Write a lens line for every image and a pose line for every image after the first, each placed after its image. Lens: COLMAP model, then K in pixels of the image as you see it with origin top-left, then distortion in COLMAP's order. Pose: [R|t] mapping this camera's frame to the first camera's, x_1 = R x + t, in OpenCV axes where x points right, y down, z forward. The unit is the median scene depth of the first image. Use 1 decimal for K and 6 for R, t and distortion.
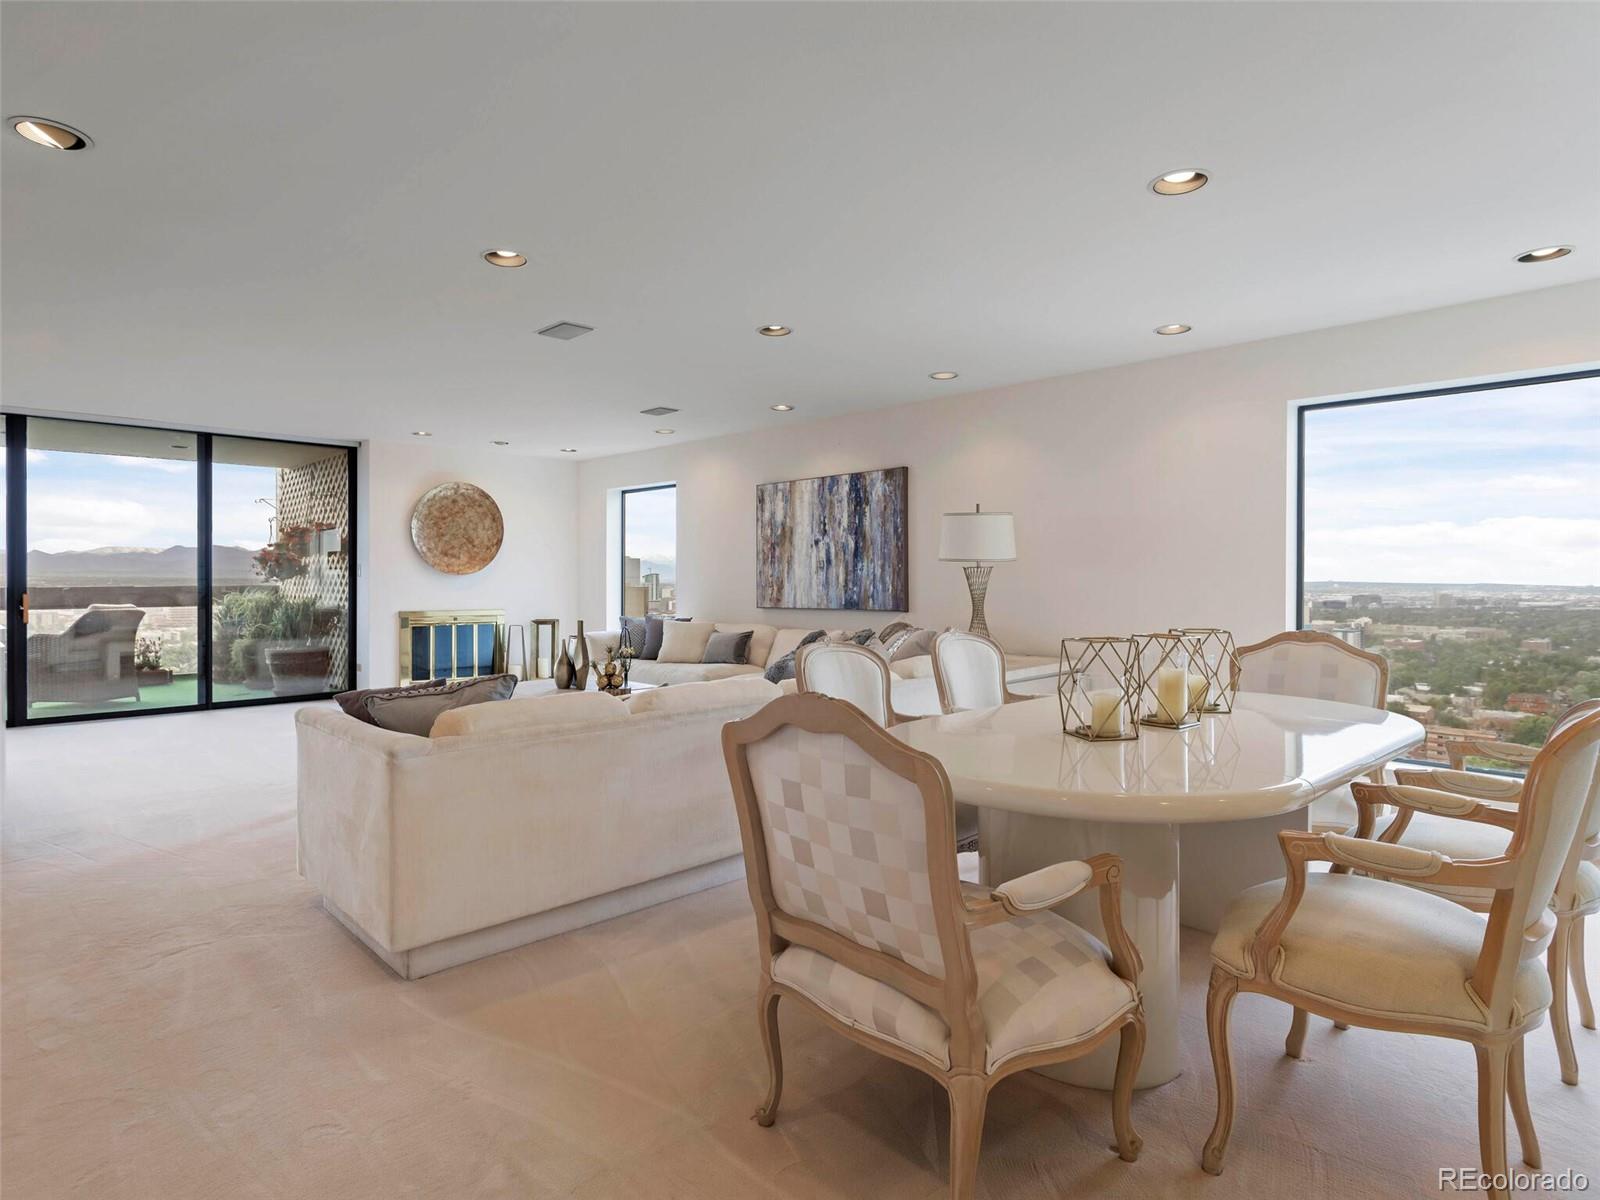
lens RADIAL K [[881.5, 0, 774.9], [0, 881.5, 582.6], [0, 0, 1]] dist [0.002771, 0.000767]
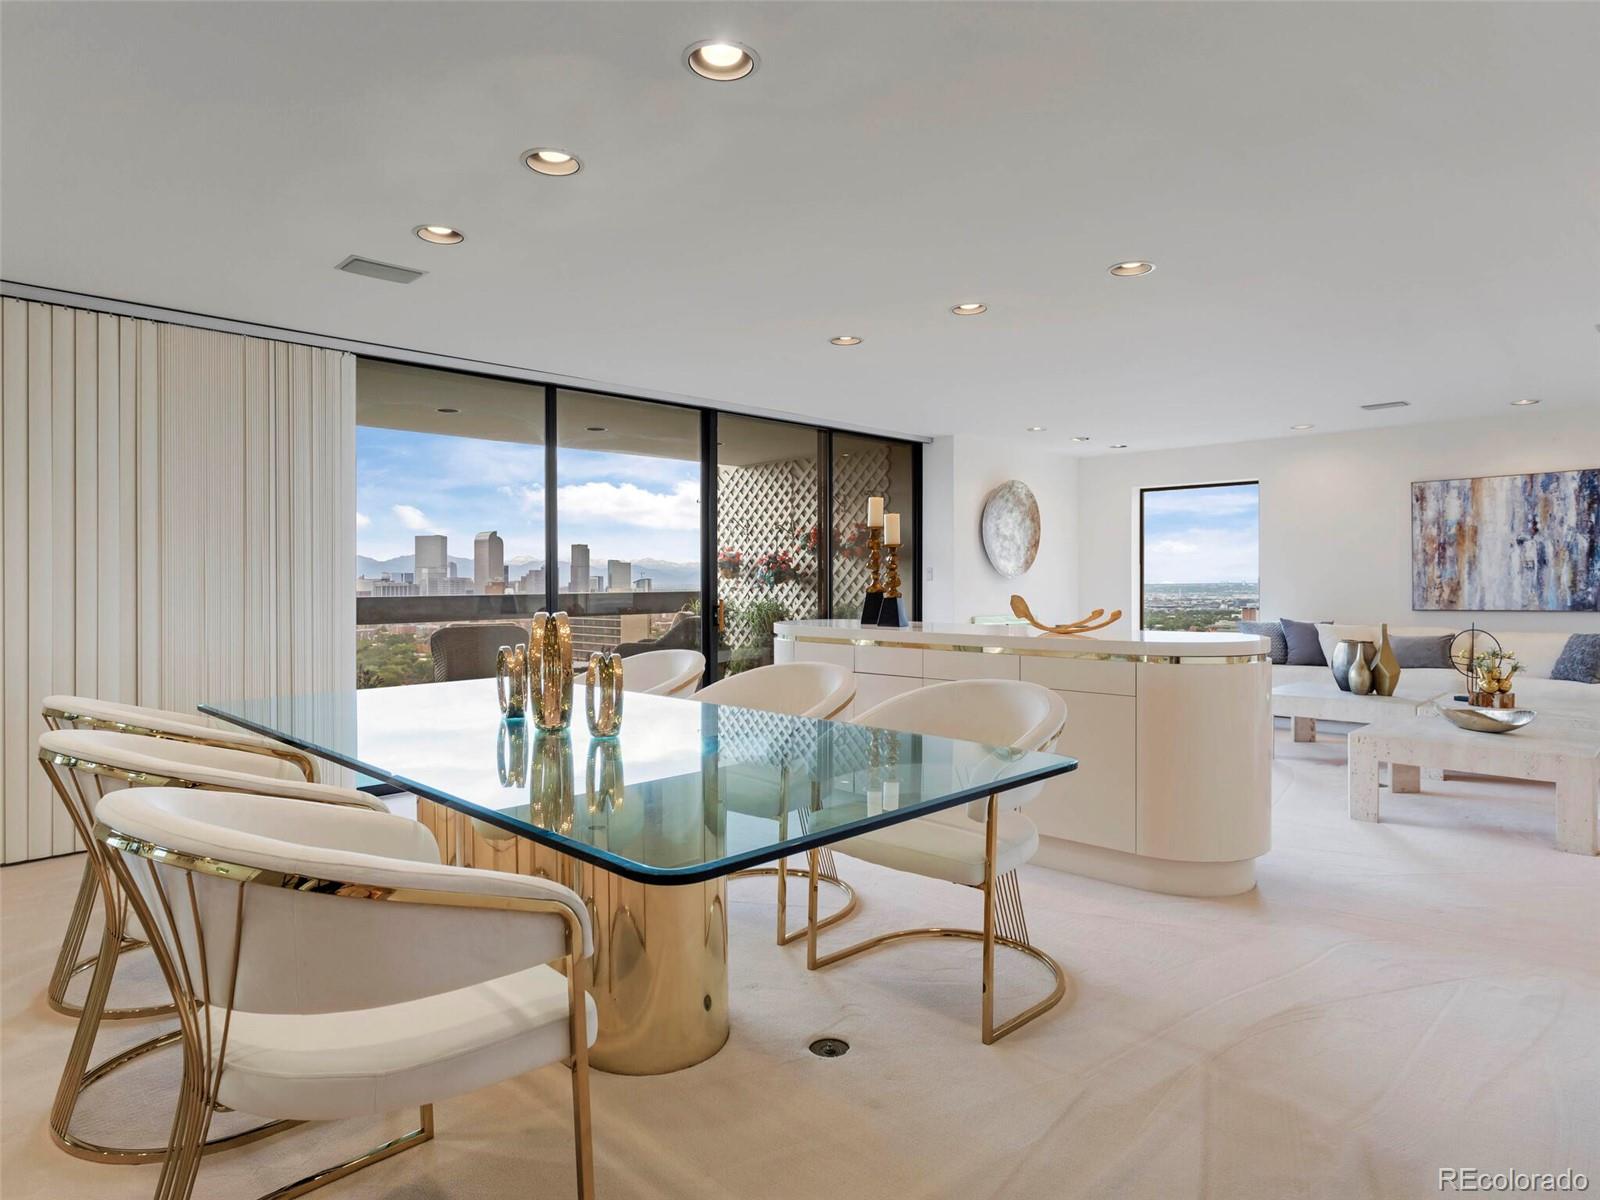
lens RADIAL K [[936.0, 0, 804.2], [0, 936.0, 587.4], [0, 0, 1]] dist [0.001976, 0.002692]
pose [[0.999518, -0.005699, 0.030532, -0.770304], [0.005710, 0.999984, -0.000272, 0.000038], [-0.030530, 0.000446, 0.999534, -0.000798]]
